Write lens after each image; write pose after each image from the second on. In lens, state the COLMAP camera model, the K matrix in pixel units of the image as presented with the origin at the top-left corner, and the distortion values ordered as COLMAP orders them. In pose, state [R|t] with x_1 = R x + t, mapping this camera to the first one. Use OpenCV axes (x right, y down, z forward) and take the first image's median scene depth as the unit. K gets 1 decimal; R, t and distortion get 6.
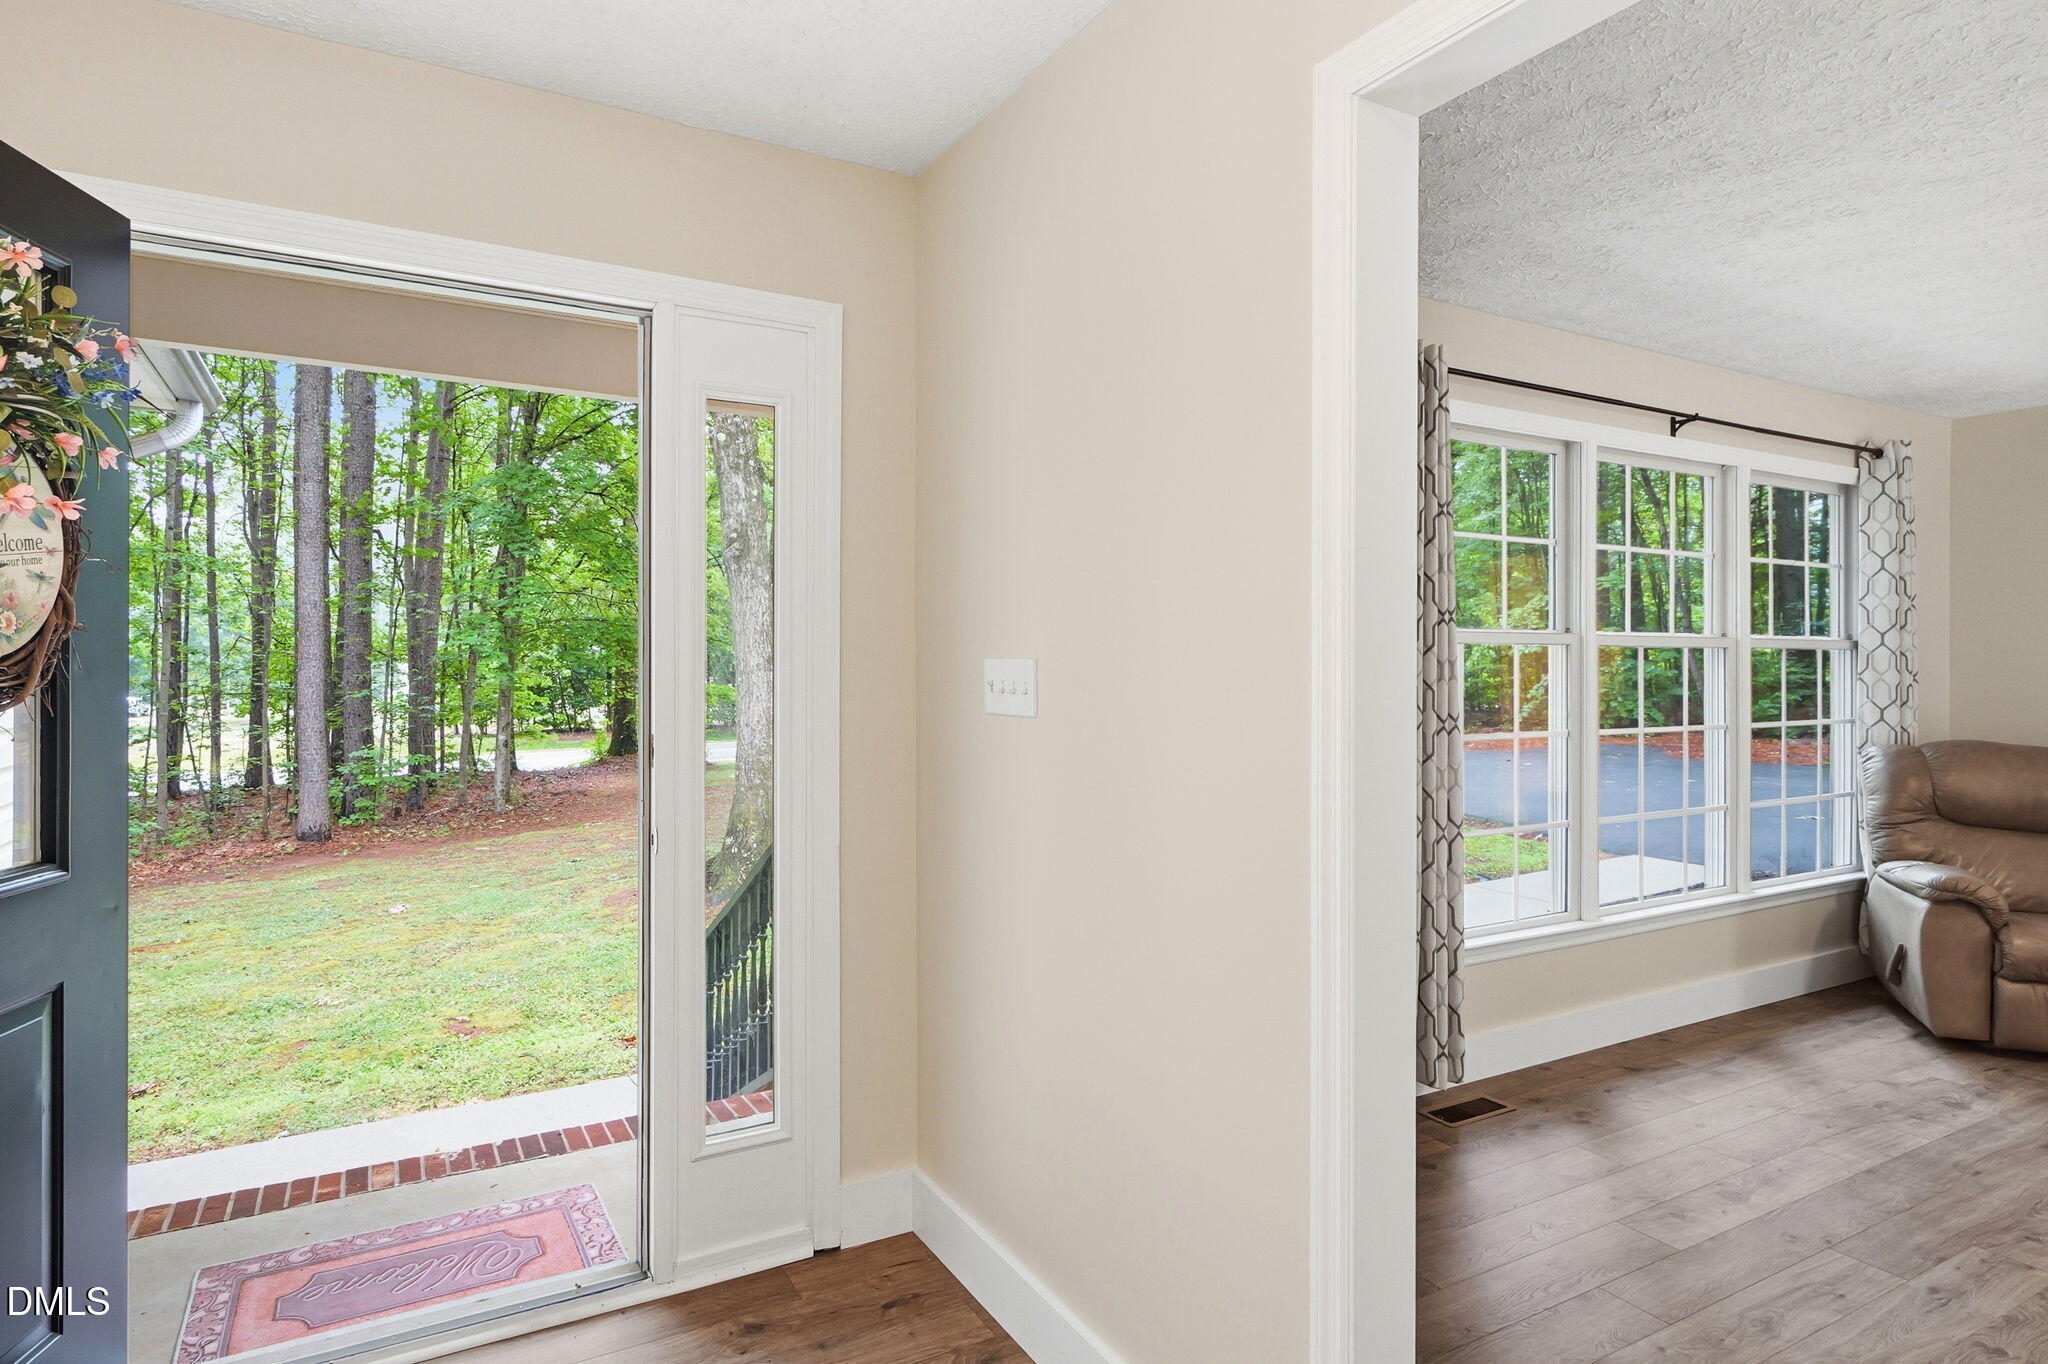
lens RADIAL K [[1131.1, 0, 1022.2], [0, 1131.1, 655.6], [0, 0, 1]] dist [-0.000952, -0.000538]
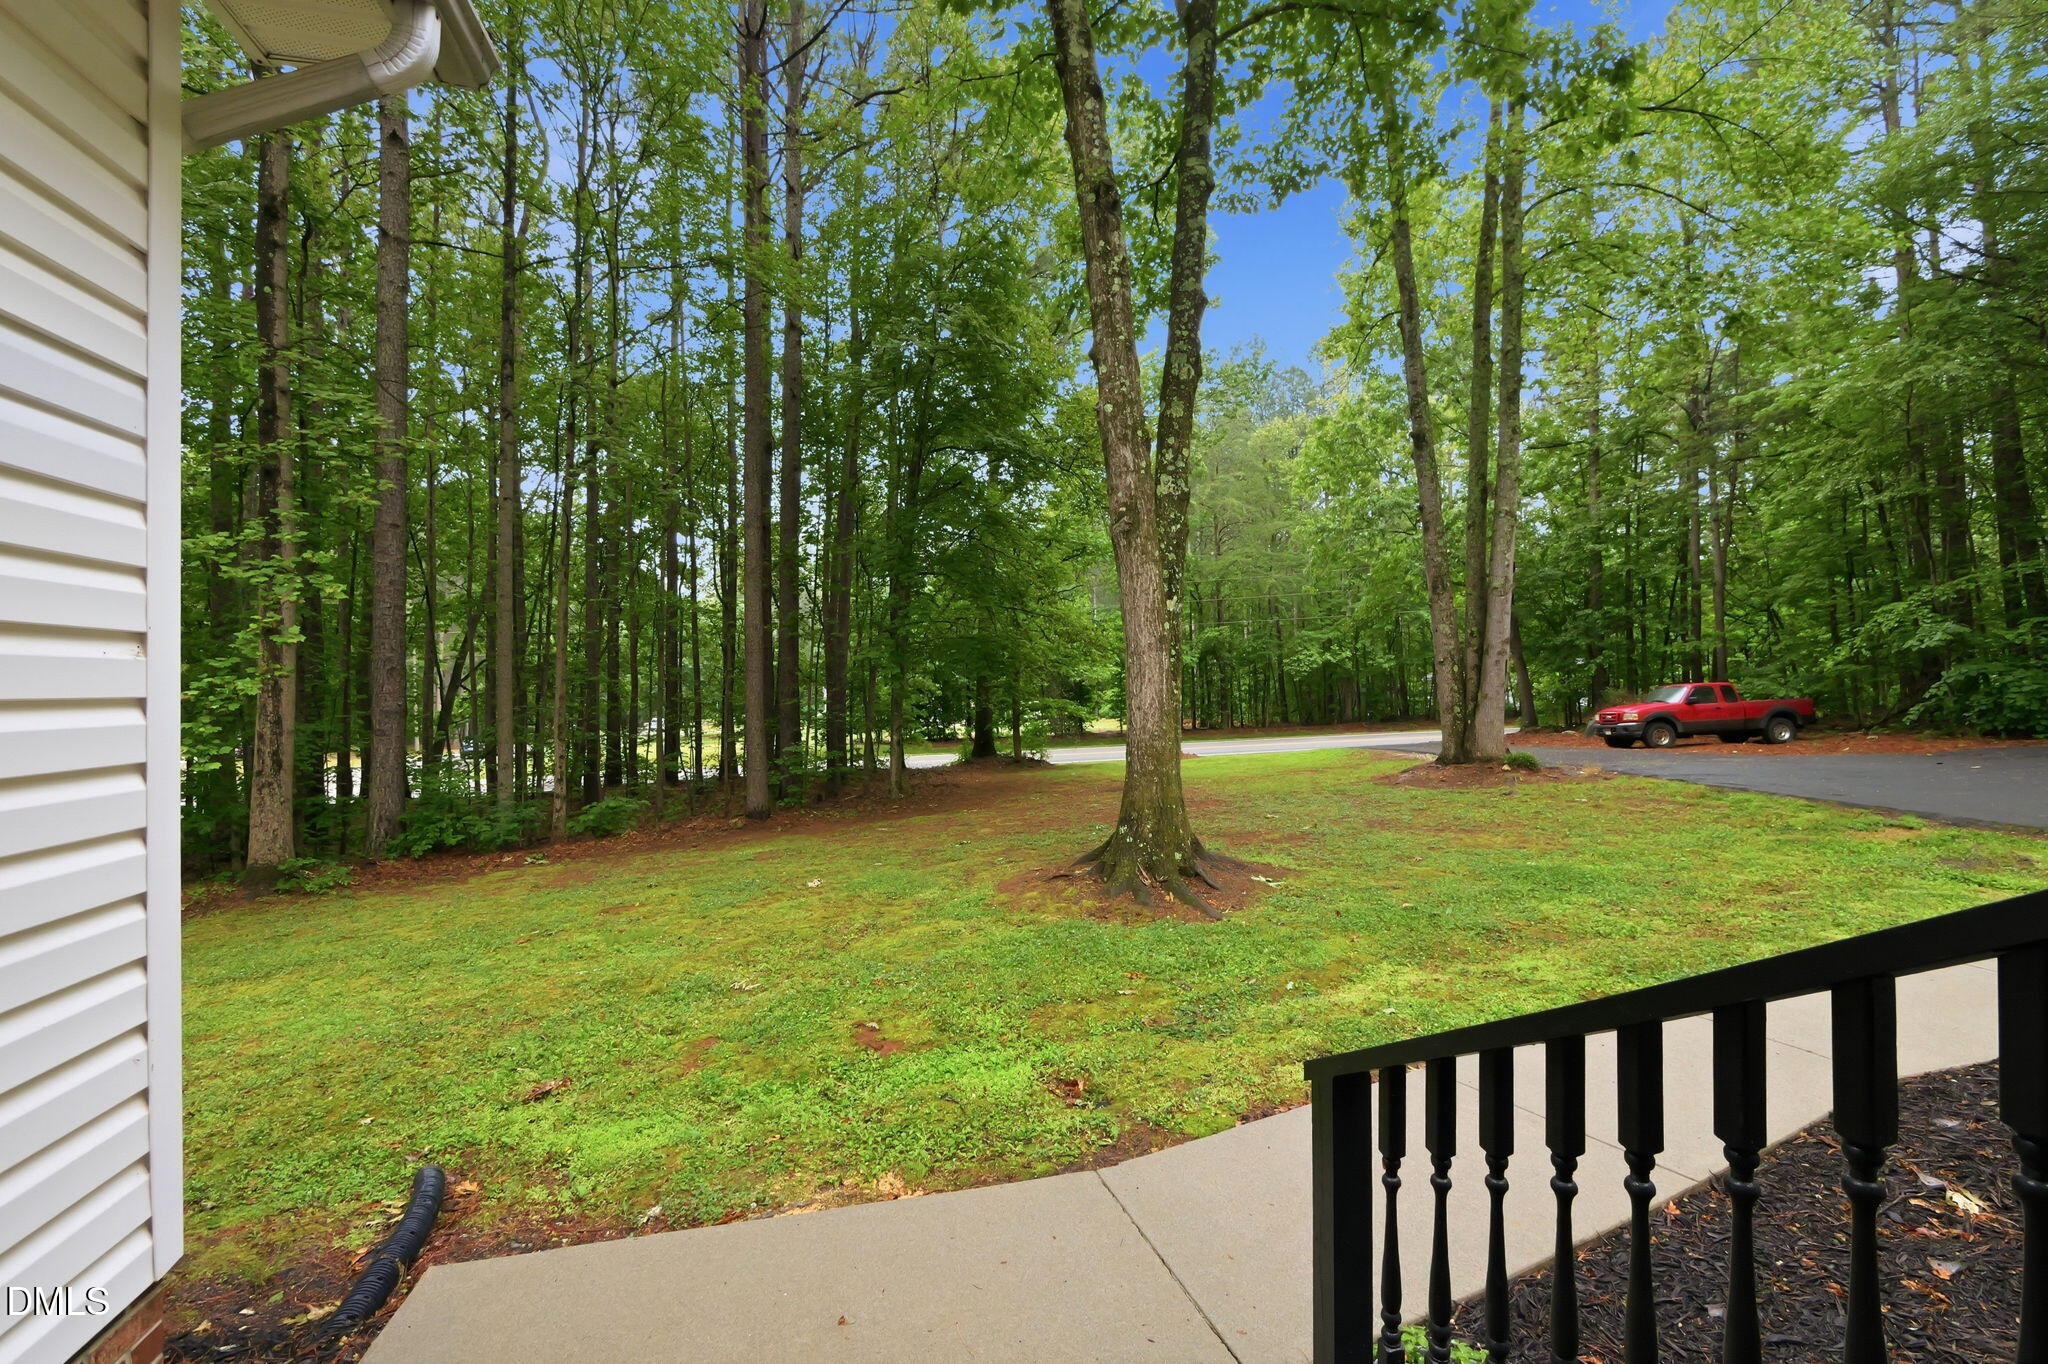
lens RADIAL K [[896.6, 0, 1024.0], [0, 896.6, 682.0], [0, 0, 1]] dist [0.002804, 0.000220]
pose [[0.959933, -0.015291, -0.279811, -0.139167], [0.014540, 0.999883, -0.004761, 0.045911], [0.279851, 0.000502, 0.960043, 0.277967]]
